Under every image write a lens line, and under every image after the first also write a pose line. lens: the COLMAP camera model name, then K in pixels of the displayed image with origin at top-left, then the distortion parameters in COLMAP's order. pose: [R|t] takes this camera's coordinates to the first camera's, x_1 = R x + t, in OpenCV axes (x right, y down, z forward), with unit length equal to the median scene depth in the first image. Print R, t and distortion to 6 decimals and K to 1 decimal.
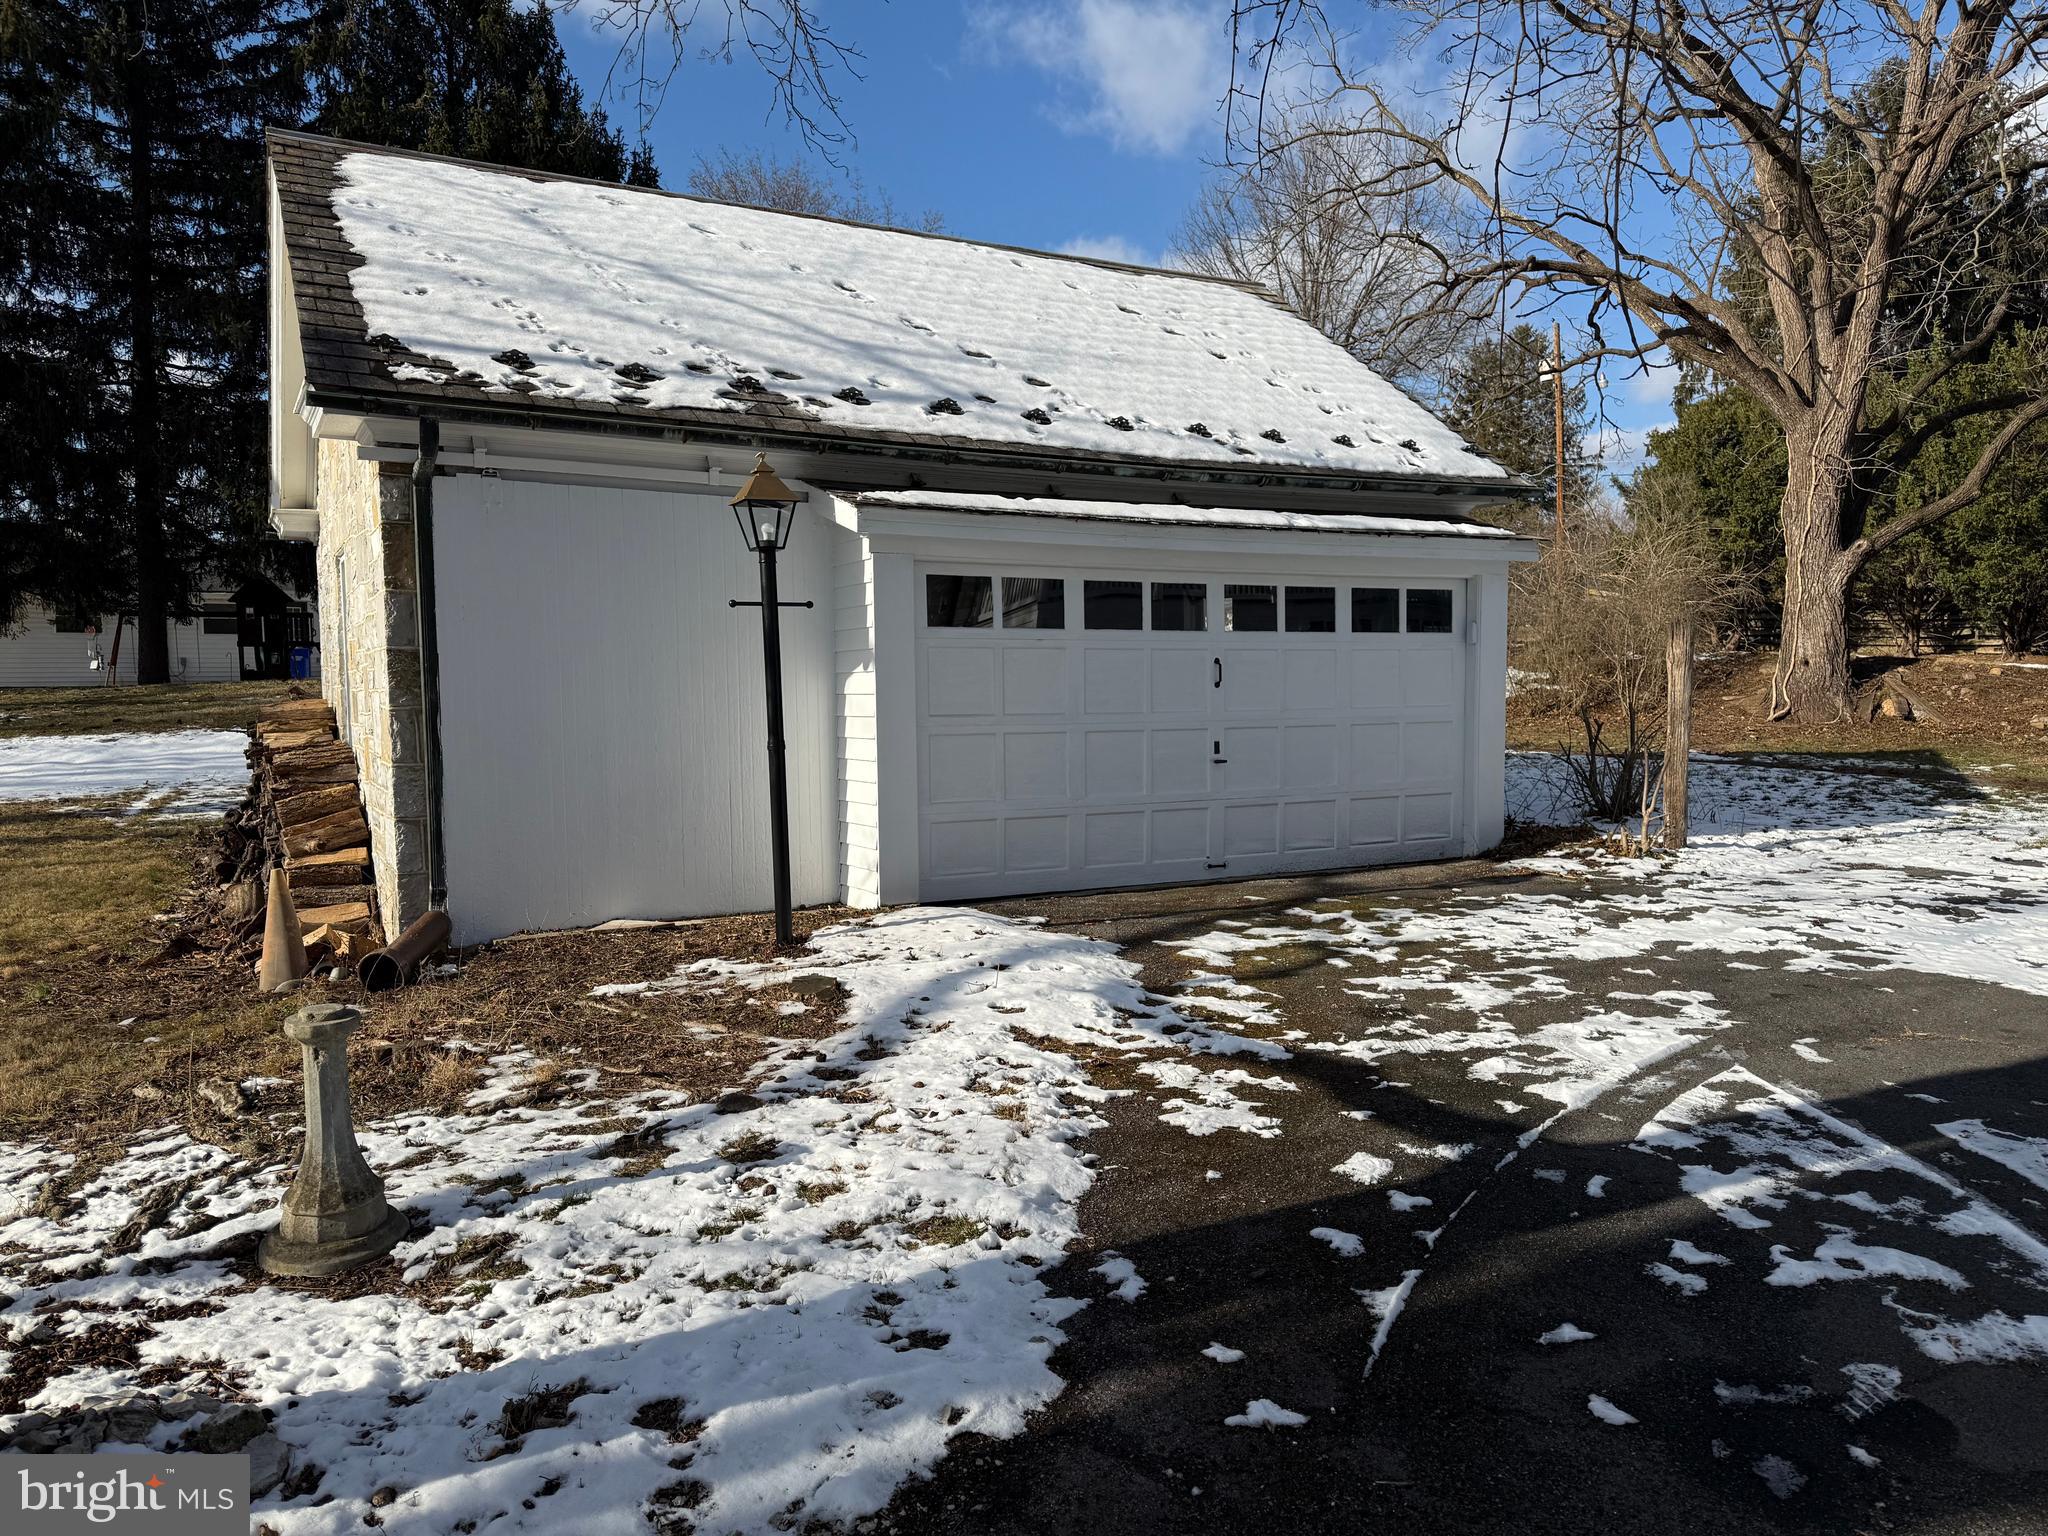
lens RADIAL K [[1424.5, 0, 1024.0], [0, 1424.5, 768.0], [0, 0, 1]] dist [0.014649, 0.001918]
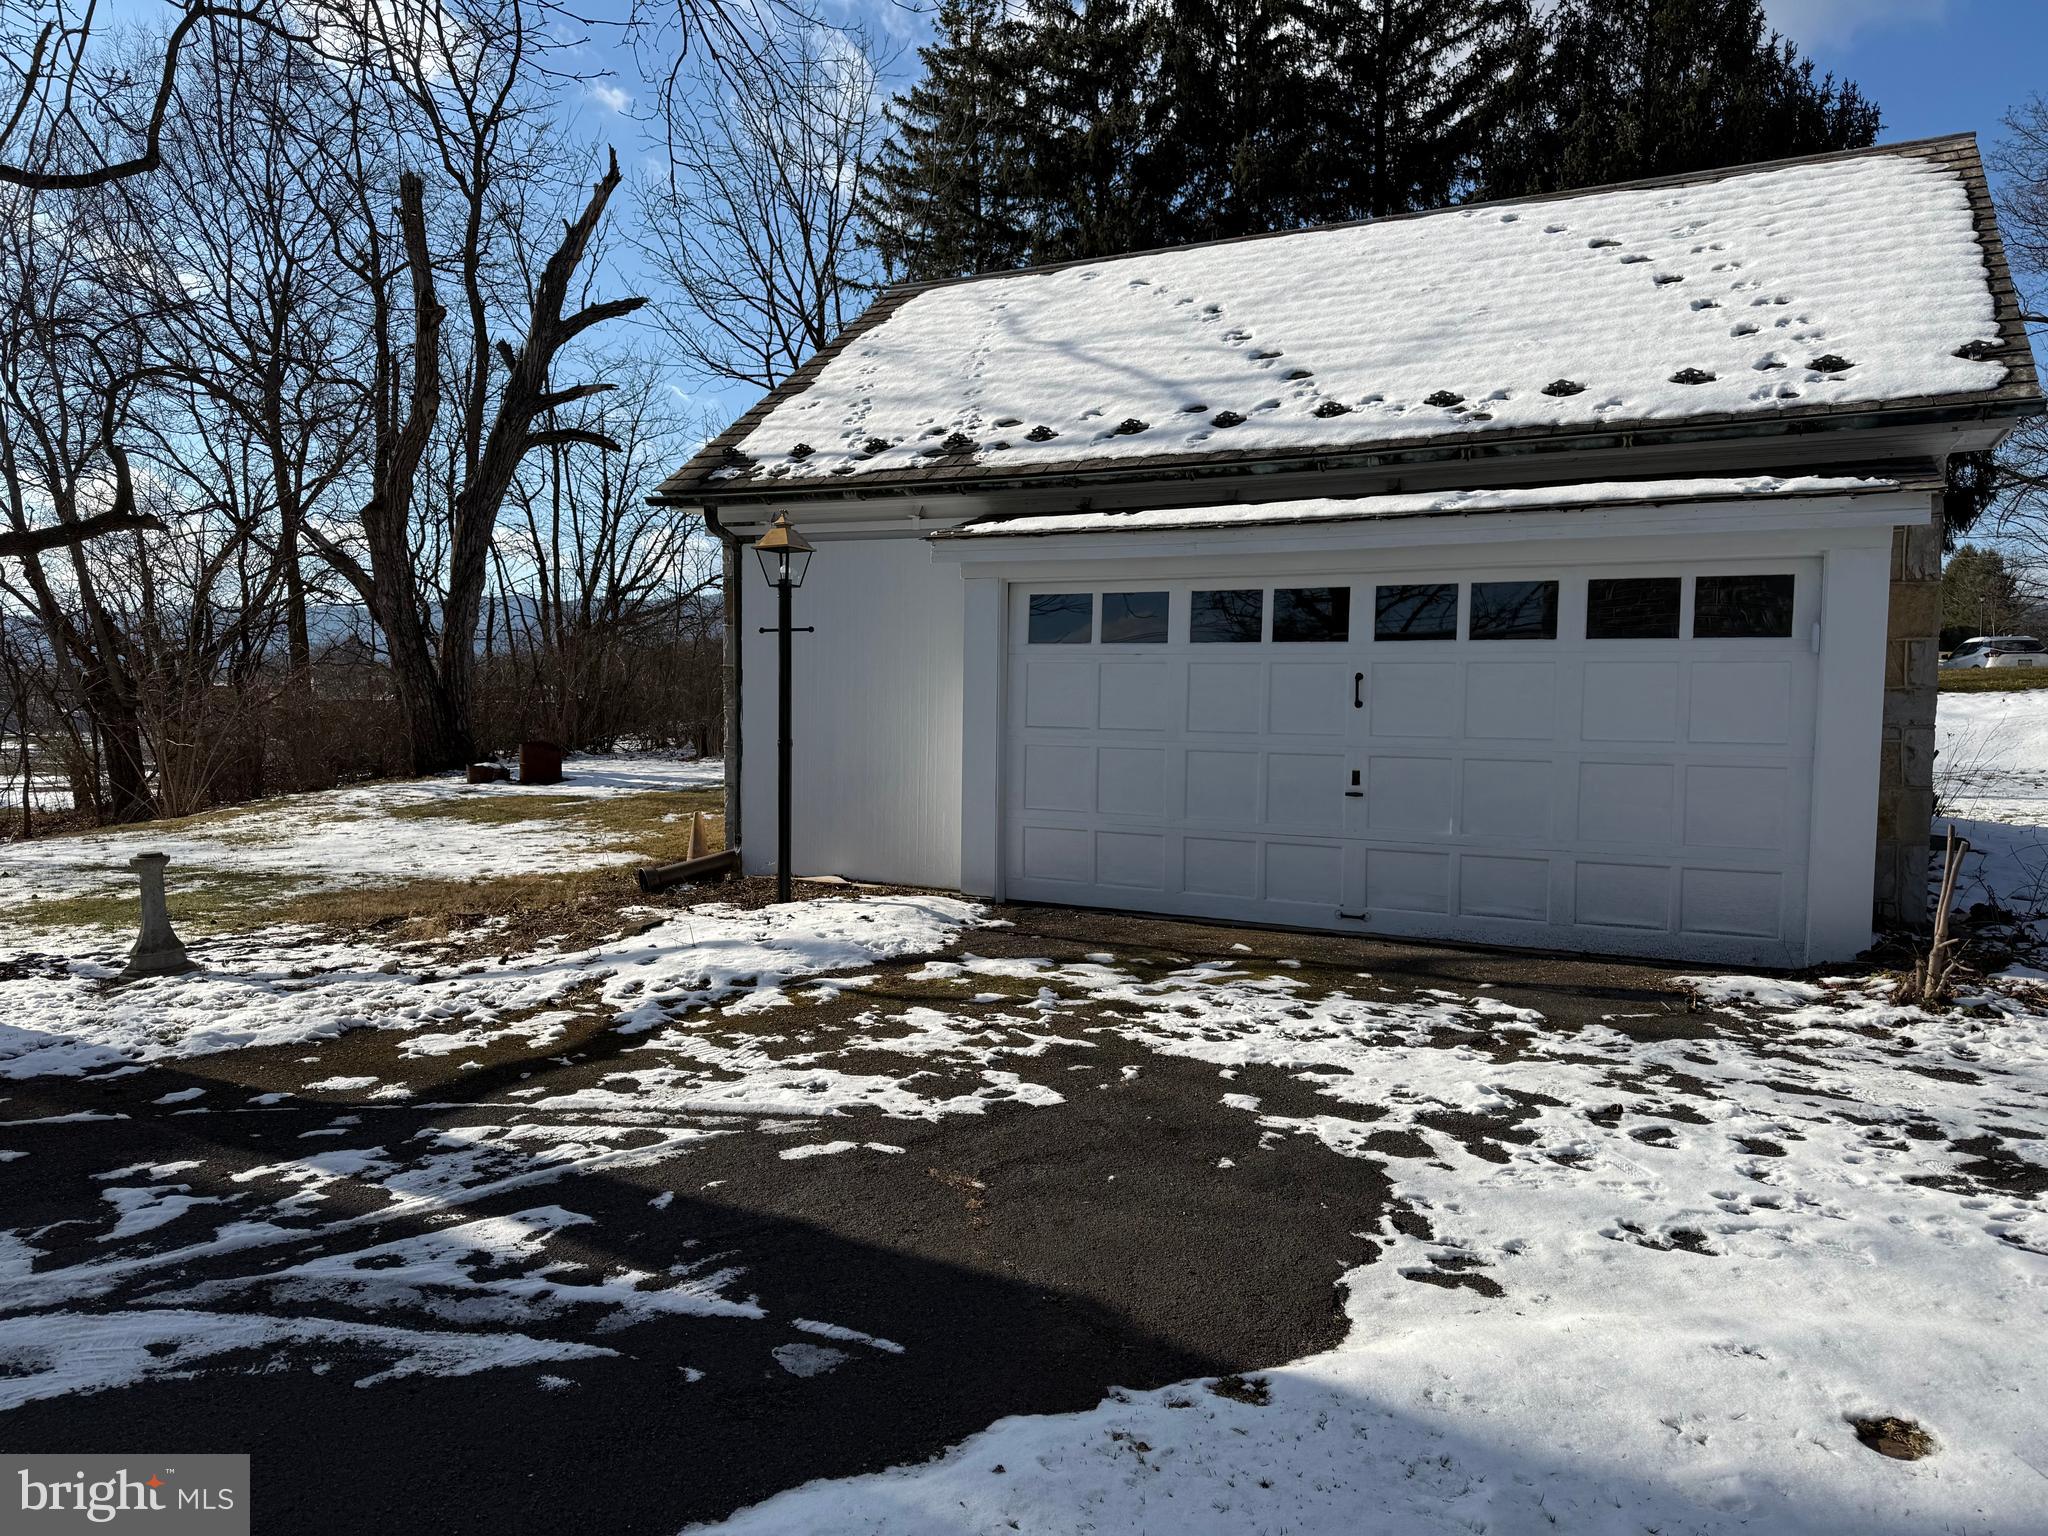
lens RADIAL K [[1424.5, 0, 1024.0], [0, 1424.5, 768.0], [0, 0, 1]] dist [0.014649, 0.001918]
pose [[0.560505, 0.056135, -0.826247, 0.814378], [-0.062659, 0.997715, 0.025278, -0.032646], [0.825778, 0.037603, 0.562741, 0.396202]]
